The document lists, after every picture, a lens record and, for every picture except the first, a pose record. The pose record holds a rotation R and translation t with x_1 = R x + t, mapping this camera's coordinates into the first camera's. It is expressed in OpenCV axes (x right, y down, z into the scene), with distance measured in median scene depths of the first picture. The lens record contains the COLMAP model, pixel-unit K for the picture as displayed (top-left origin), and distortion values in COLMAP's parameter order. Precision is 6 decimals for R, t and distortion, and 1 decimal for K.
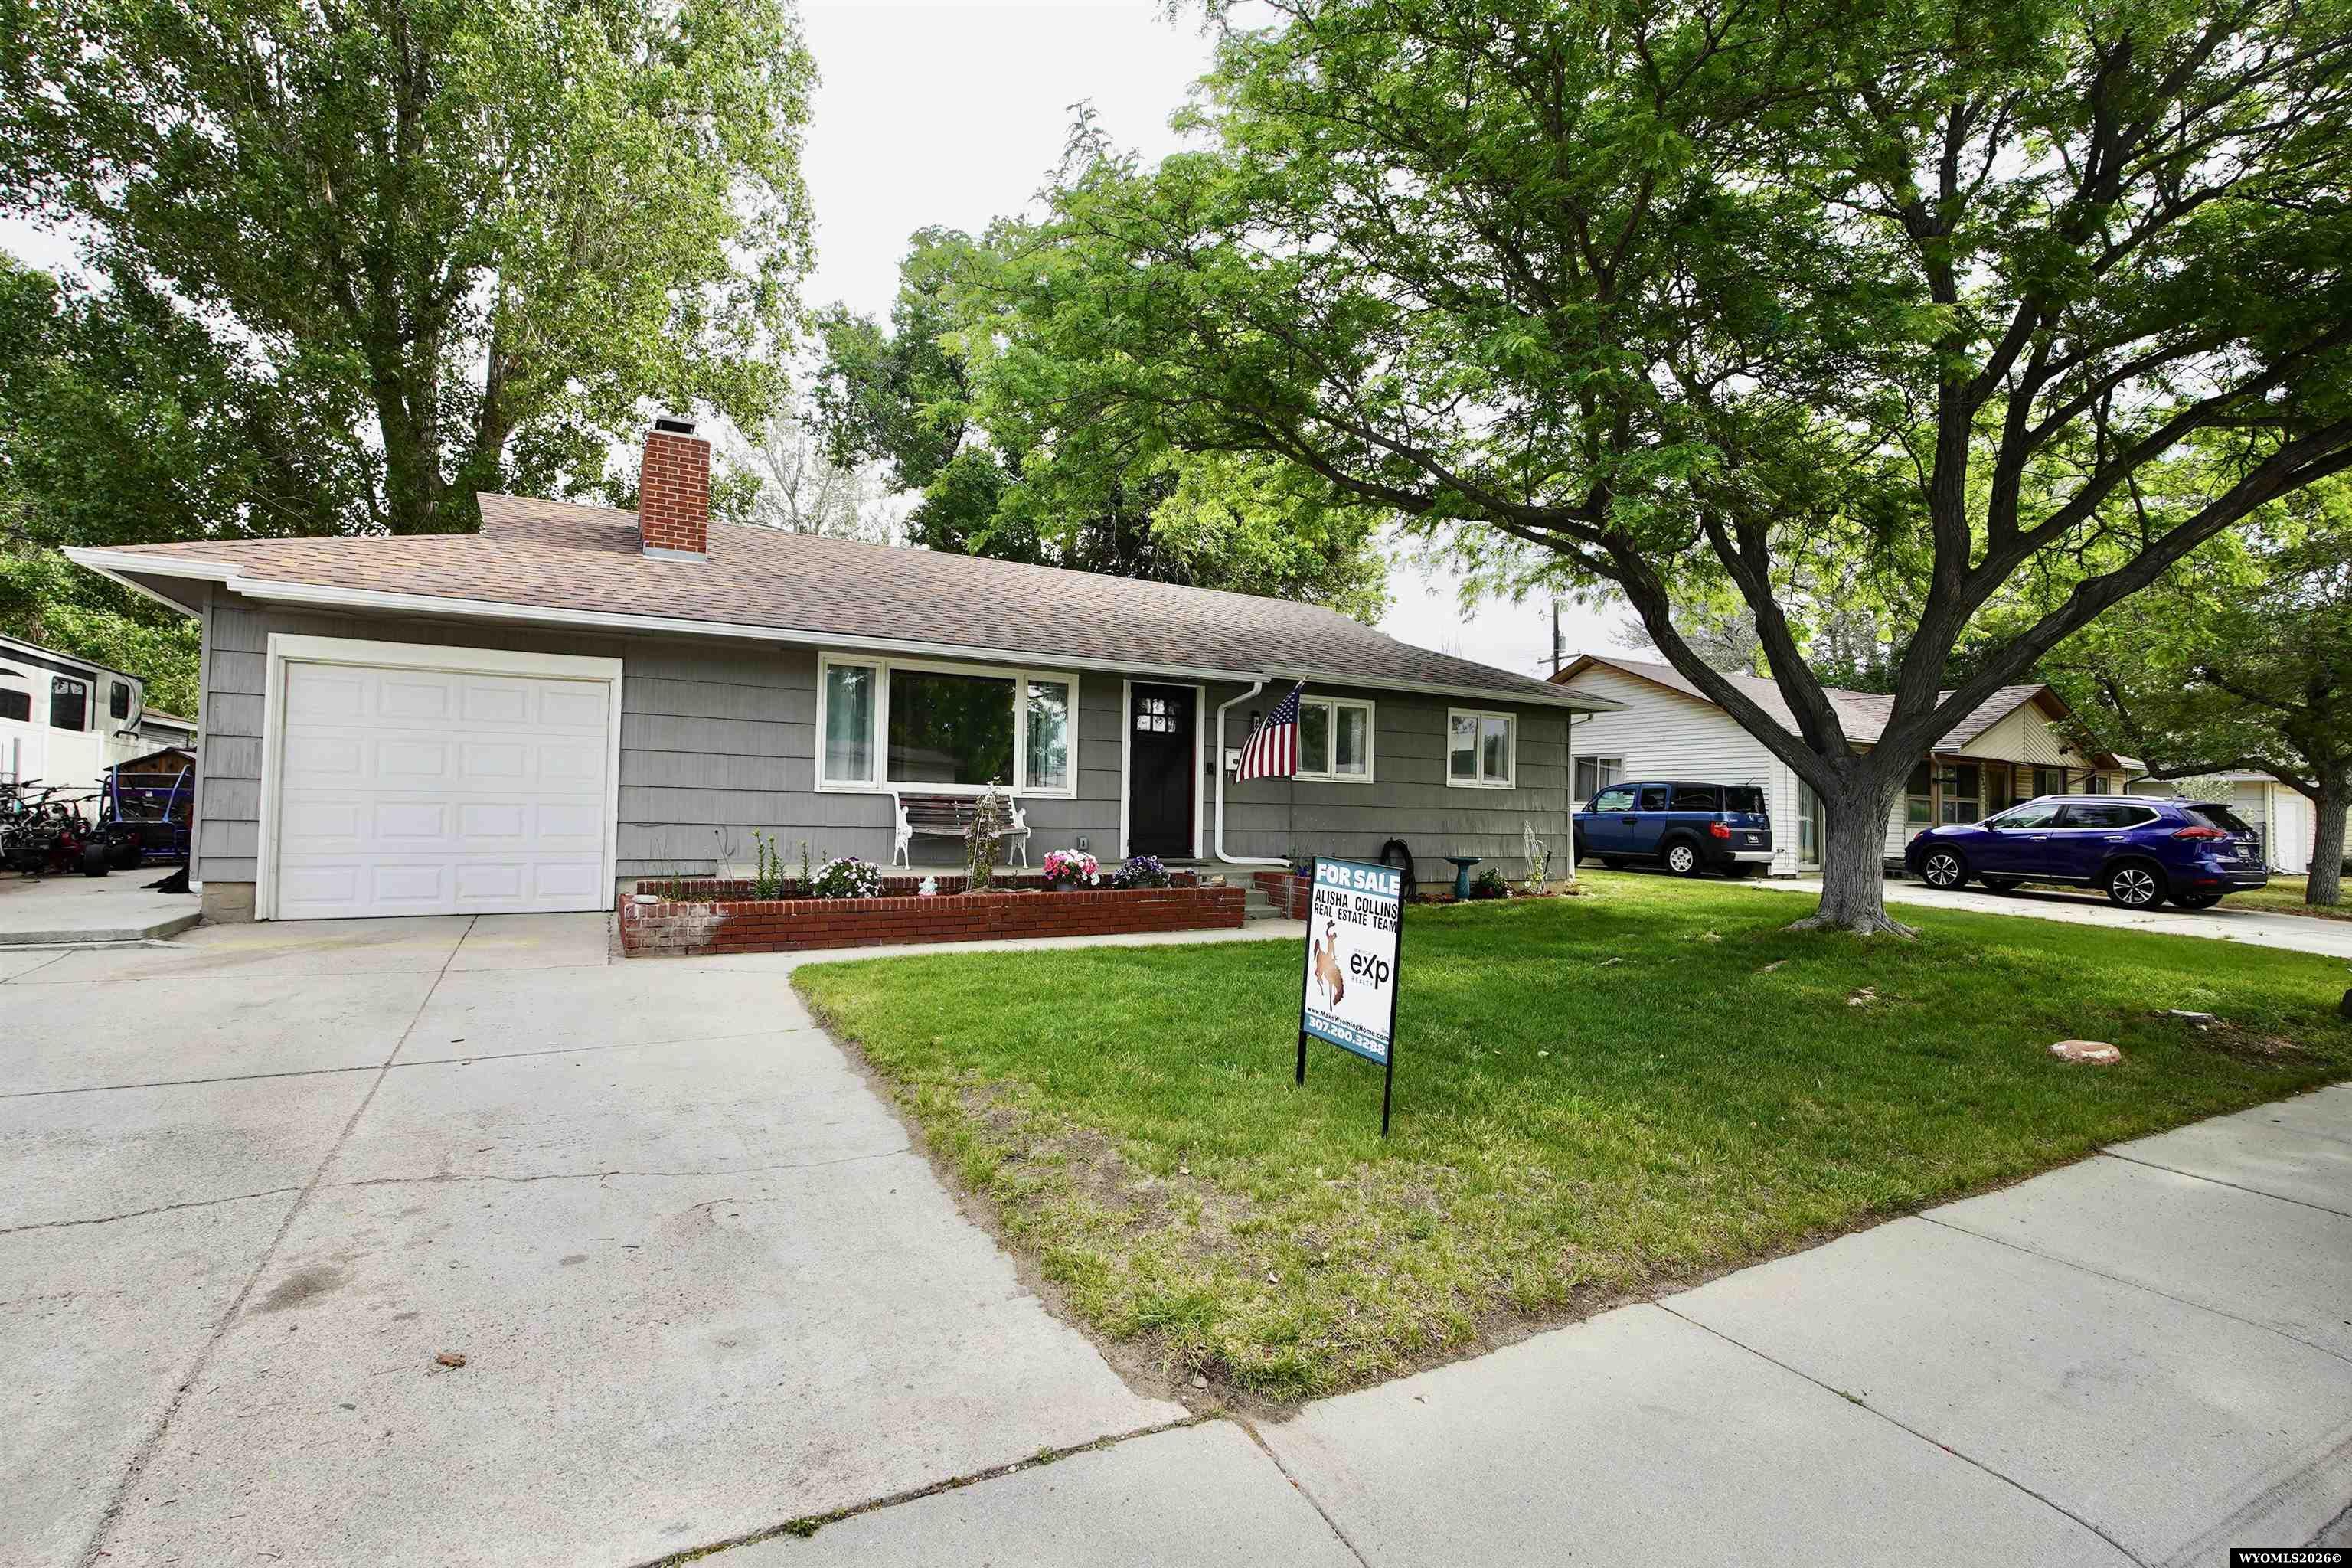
lens RADIAL K [[1091.1, 0, 1188.8], [0, 1091.1, 771.8], [0, 0, 1]] dist [-0.020619, 0.009226]
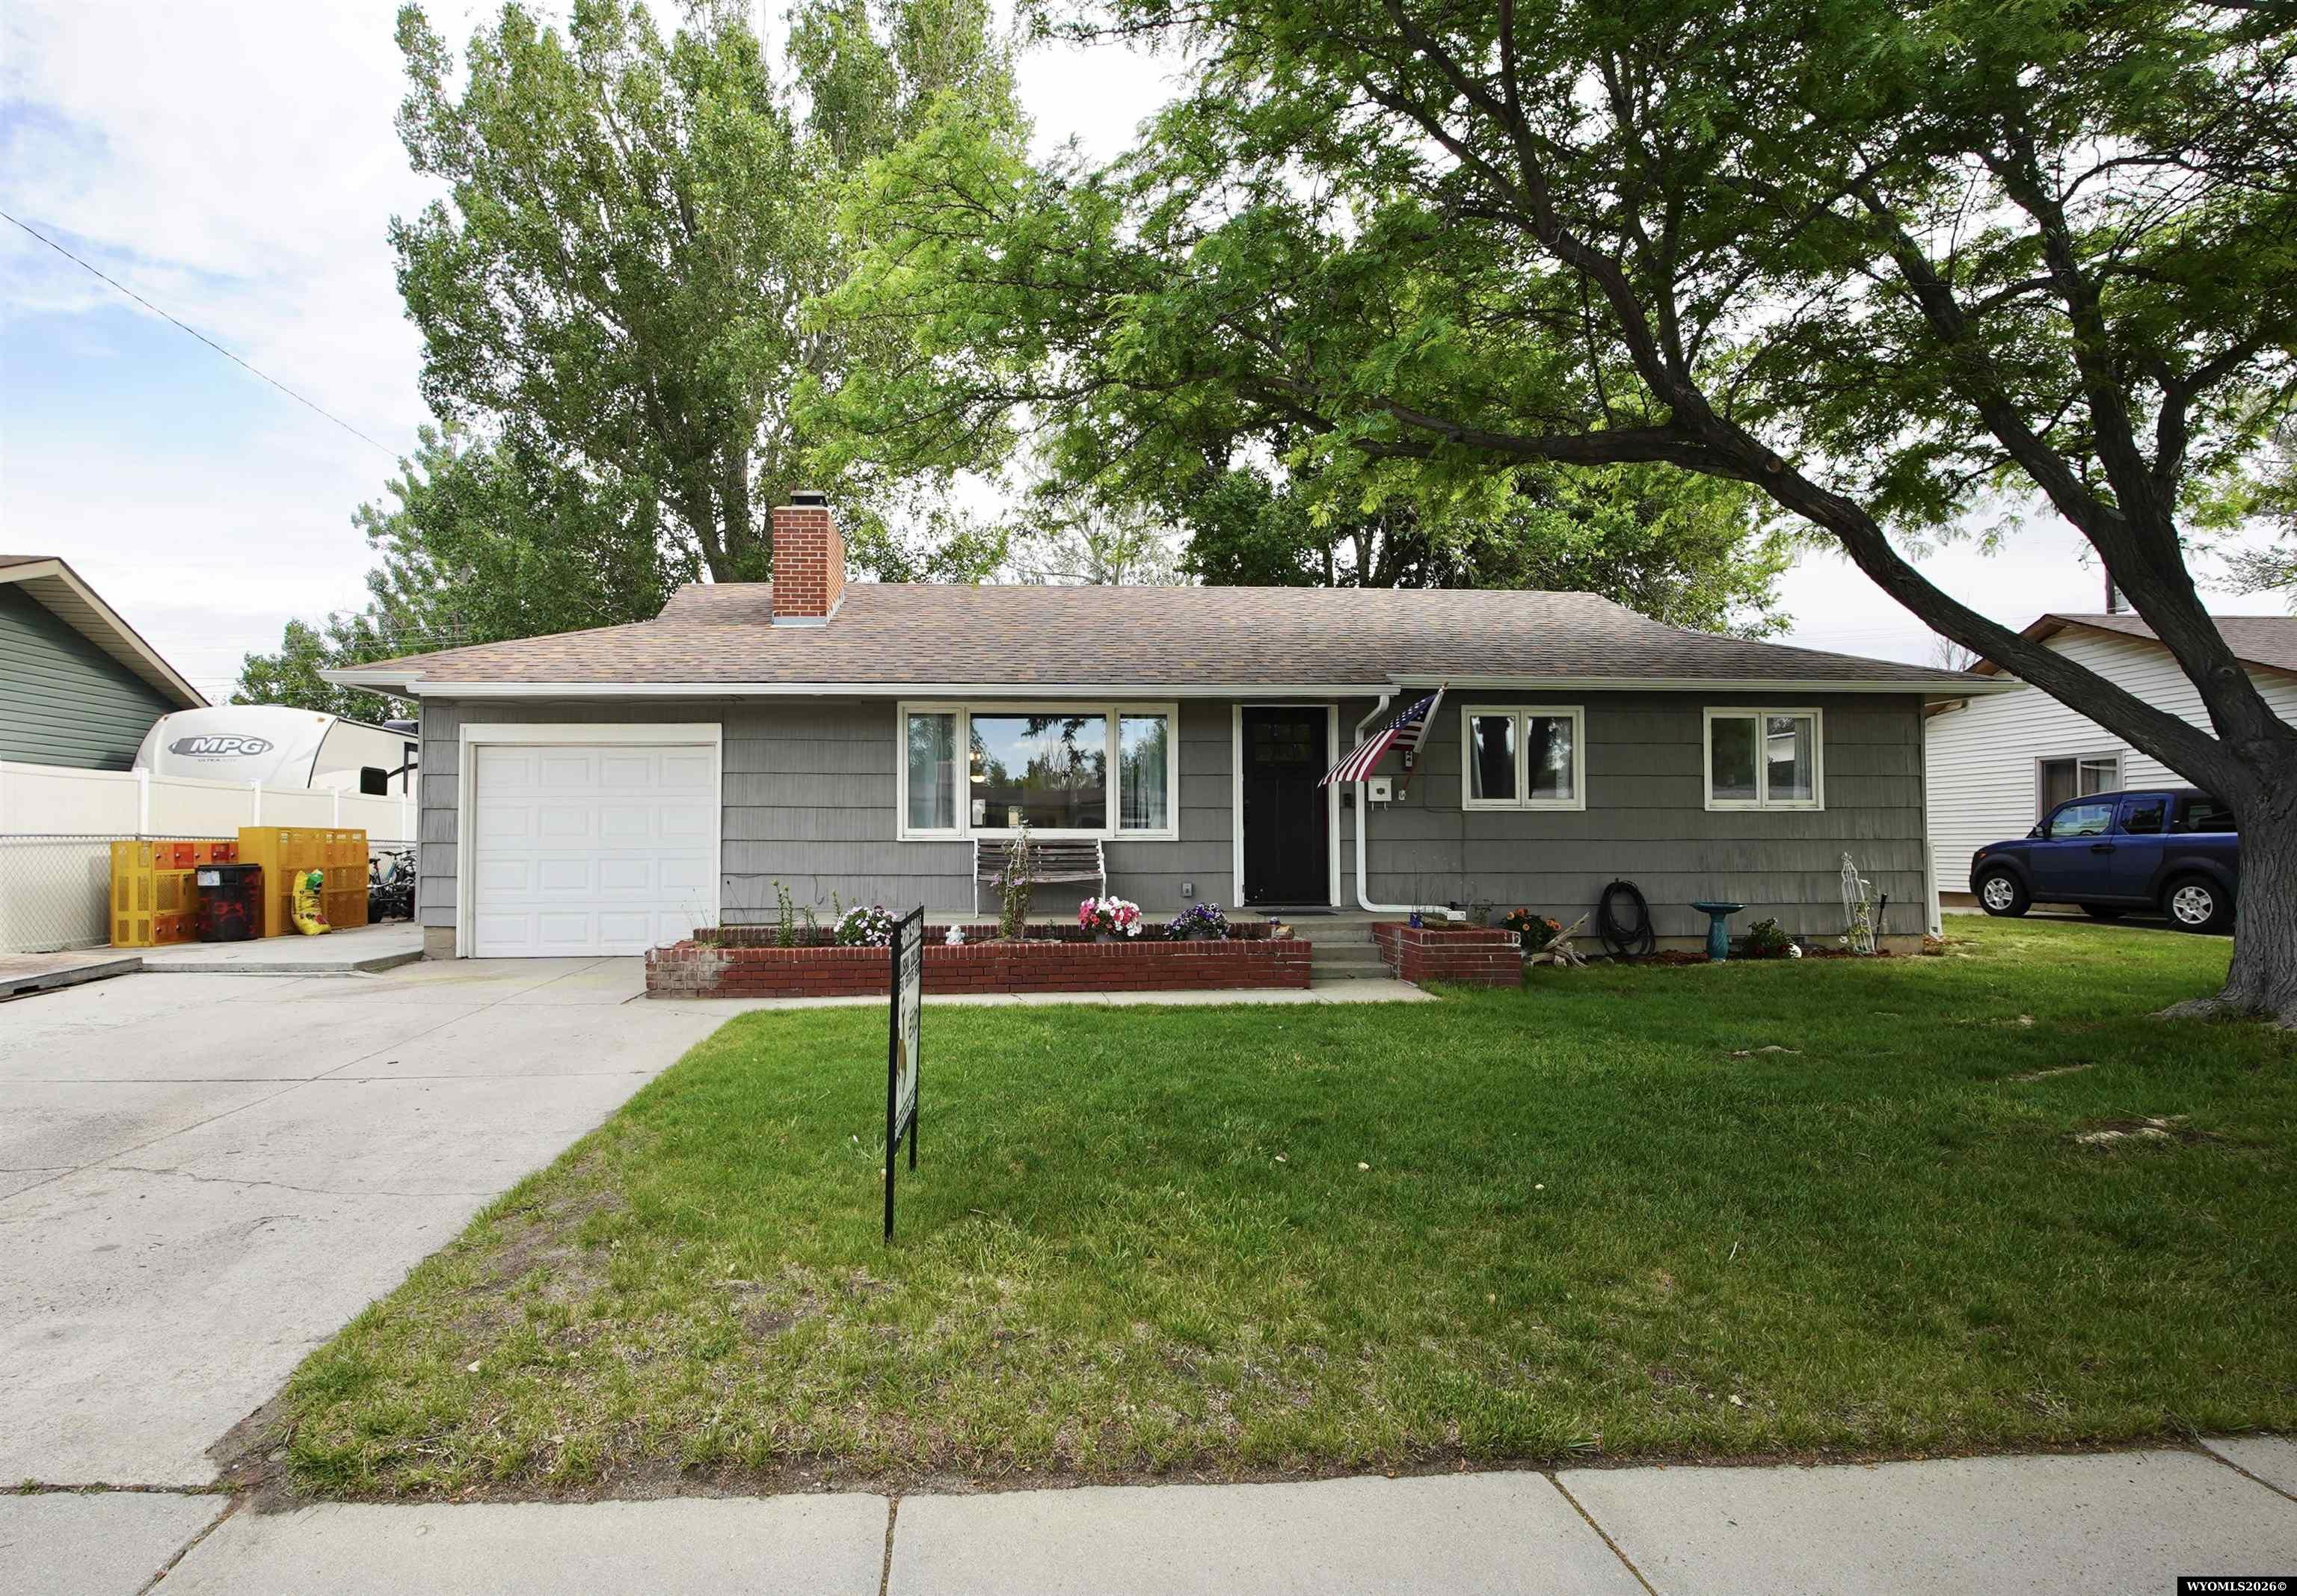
lens RADIAL K [[1172.7, 0, 1132.1], [0, 1172.7, 813.8], [0, 0, 1]] dist [-0.016732, 0.006136]
pose [[0.893161, -0.036429, -0.448259, 0.339899], [0.037111, 0.999285, -0.007266, 0.009246], [0.448203, -0.010146, 0.893874, 0.124981]]
